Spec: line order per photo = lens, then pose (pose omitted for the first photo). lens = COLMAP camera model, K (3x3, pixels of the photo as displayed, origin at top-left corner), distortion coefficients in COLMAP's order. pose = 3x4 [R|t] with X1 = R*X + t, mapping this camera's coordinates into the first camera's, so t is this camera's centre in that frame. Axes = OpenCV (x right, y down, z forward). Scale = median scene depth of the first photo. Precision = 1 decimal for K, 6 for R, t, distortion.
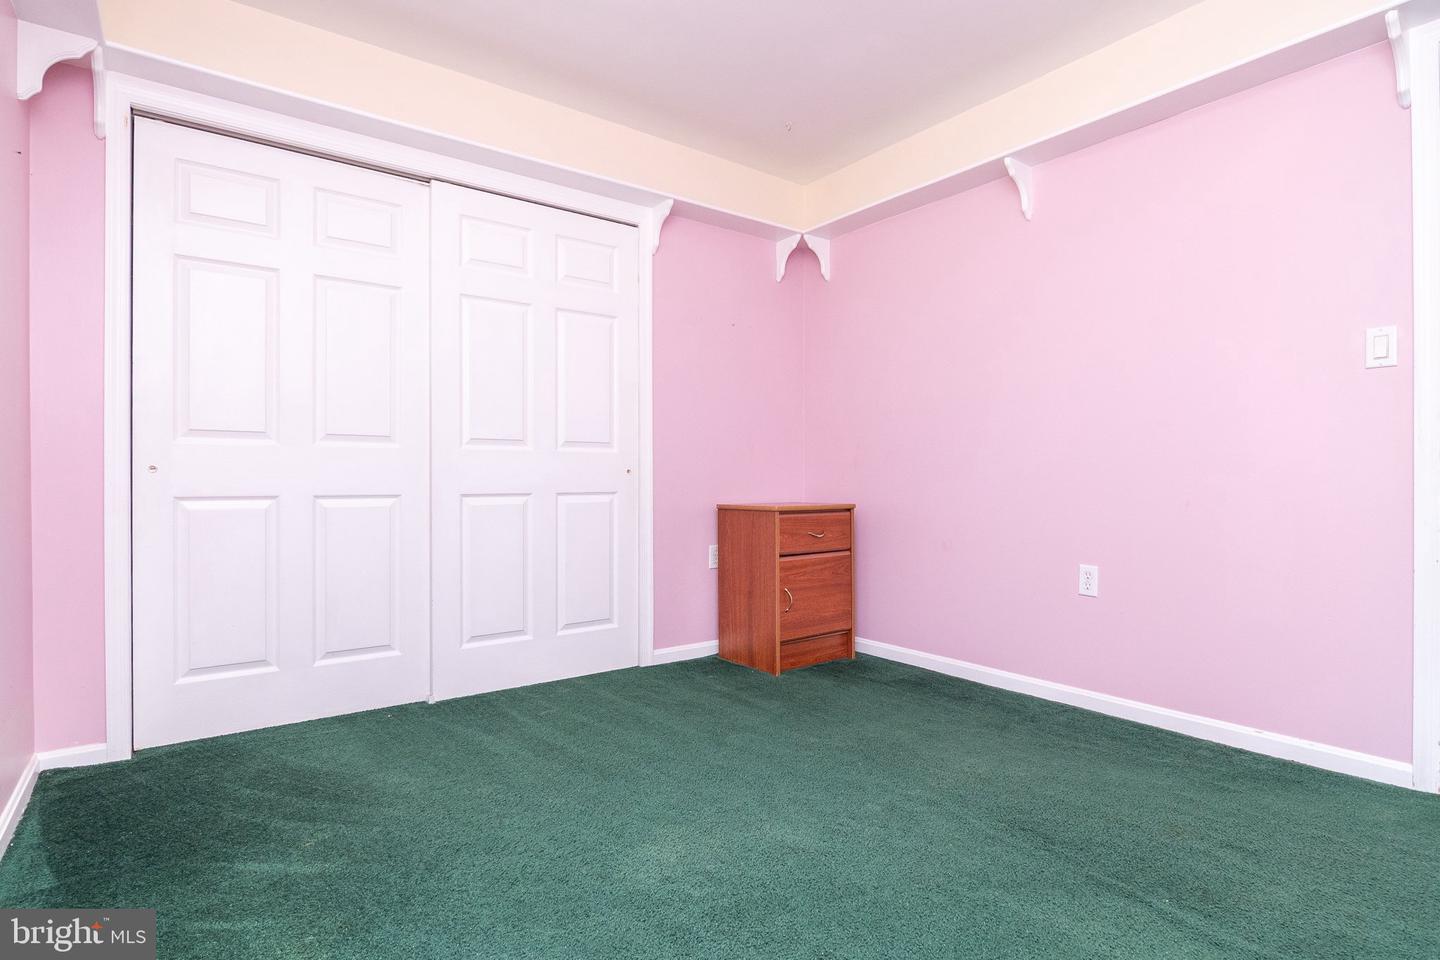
lens RADIAL K [[731.8, 0, 729.8], [0, 731.8, 470.5], [0, 0, 1]] dist [-0.012027, -0.003231]
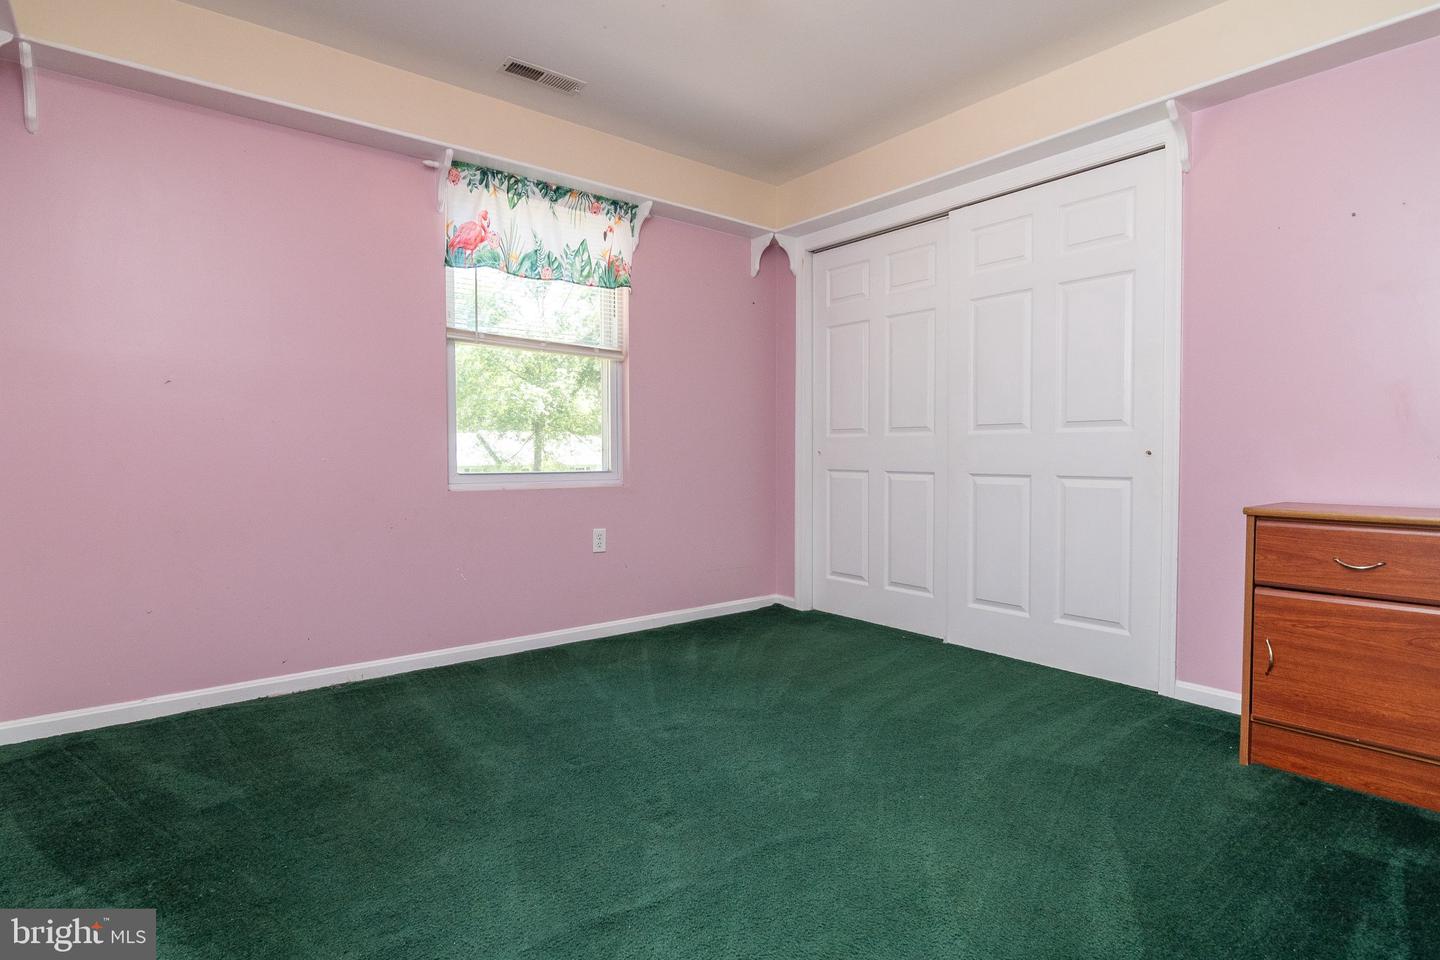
lens RADIAL K [[731.8, 0, 714.7], [0, 731.8, 478.6], [0, 0, 1]] dist [-0.012027, -0.003231]
pose [[0.026324, 0.031943, -0.999143, 0.596300], [-0.004576, 0.999483, 0.031833, 0.004226], [0.999643, 0.003734, 0.026457, 0.433426]]
